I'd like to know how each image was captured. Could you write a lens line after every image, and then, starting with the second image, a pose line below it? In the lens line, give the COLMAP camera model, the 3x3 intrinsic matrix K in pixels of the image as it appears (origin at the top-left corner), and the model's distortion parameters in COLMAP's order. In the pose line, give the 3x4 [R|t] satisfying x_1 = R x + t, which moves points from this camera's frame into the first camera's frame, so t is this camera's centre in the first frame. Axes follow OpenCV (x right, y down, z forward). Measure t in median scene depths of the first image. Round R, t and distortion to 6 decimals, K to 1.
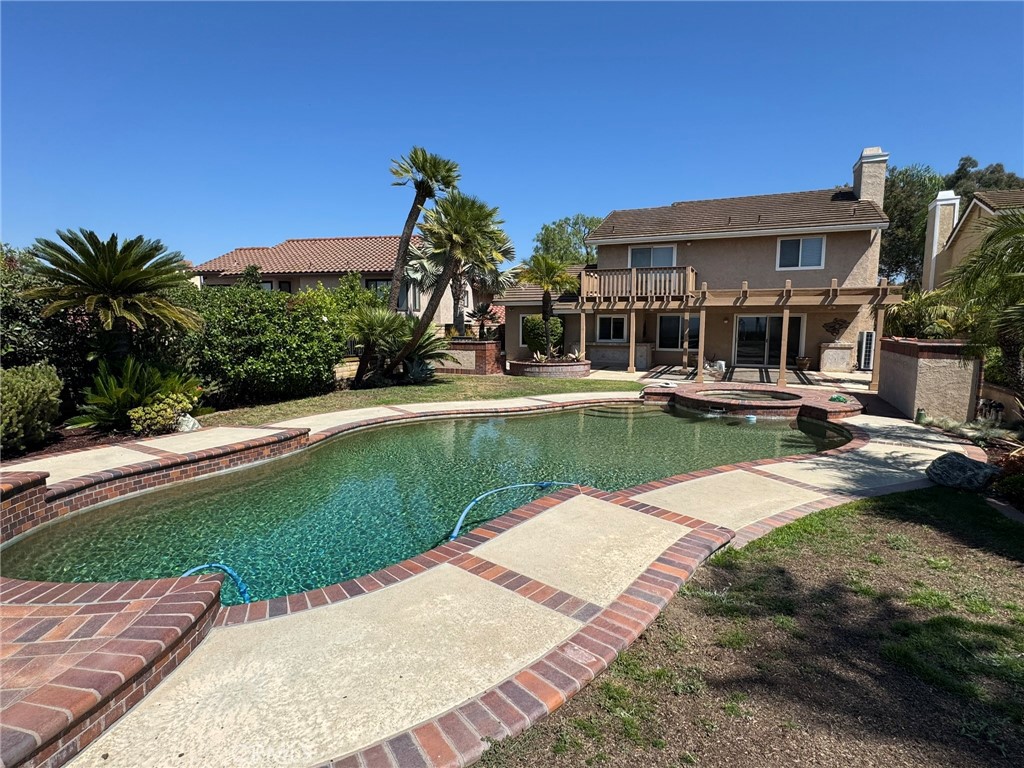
lens RADIAL K [[526.0, 0, 512.0], [0, 526.0, 384.0], [0, 0, 1]] dist [0.001579, 0.000139]
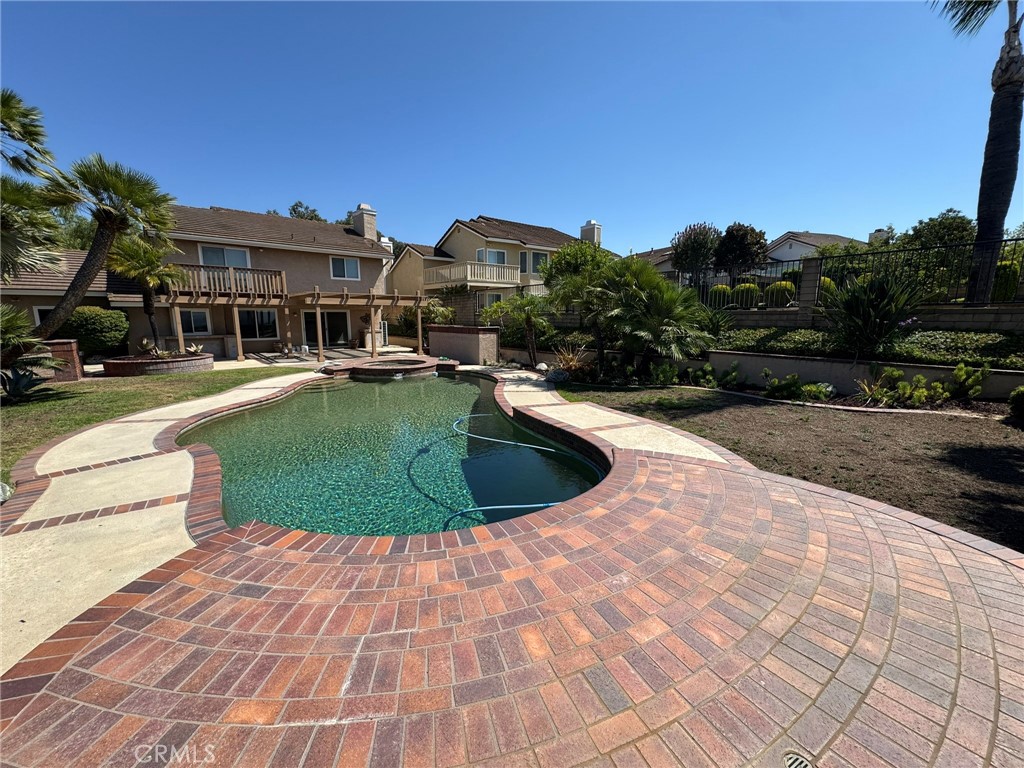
lens RADIAL K [[409.8, 0, 512.0], [0, 409.8, 384.0], [0, 0, 1]] dist [-0.002477, -0.000454]
pose [[0.426353, -0.148369, 0.892306, -0.319331], [0.104762, 0.987917, 0.114210, -0.013562], [-0.898470, 0.044786, 0.436745, 0.104437]]
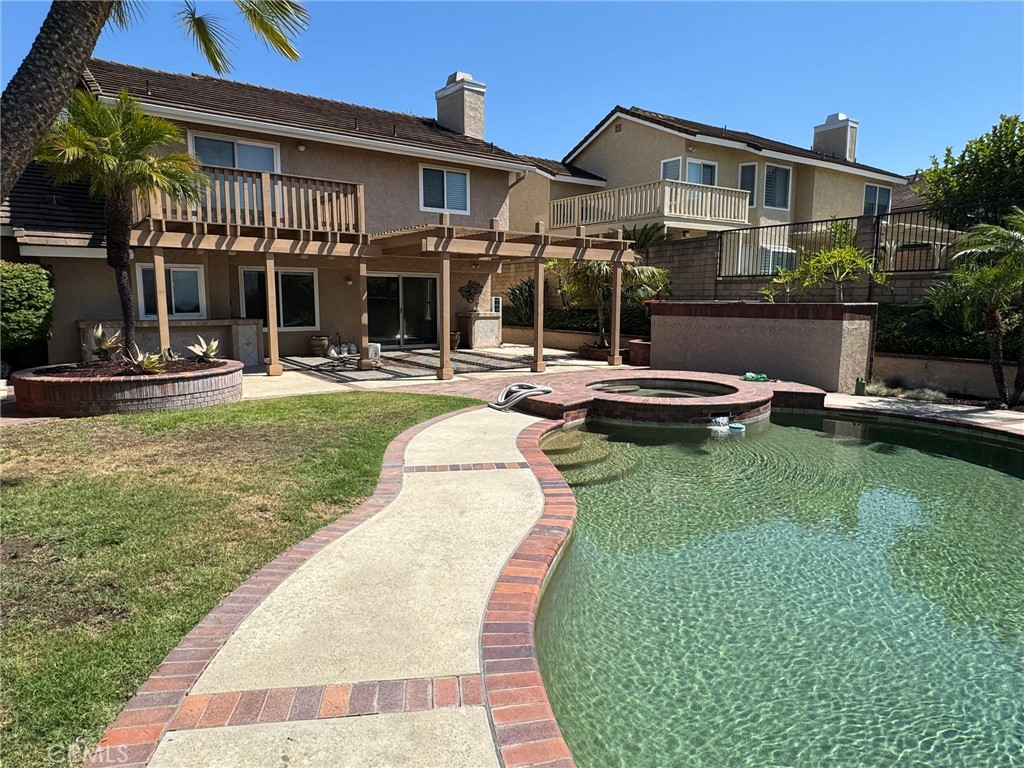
lens RADIAL K [[645.6, 0, 512.0], [0, 645.6, 384.0], [0, 0, 1]] dist [-0.003628, 0.001357]
pose [[0.494702, -0.113474, 0.861623, -0.212440], [0.097521, 0.992425, 0.074709, -0.039467], [-0.863574, 0.047068, 0.502020, 0.487214]]
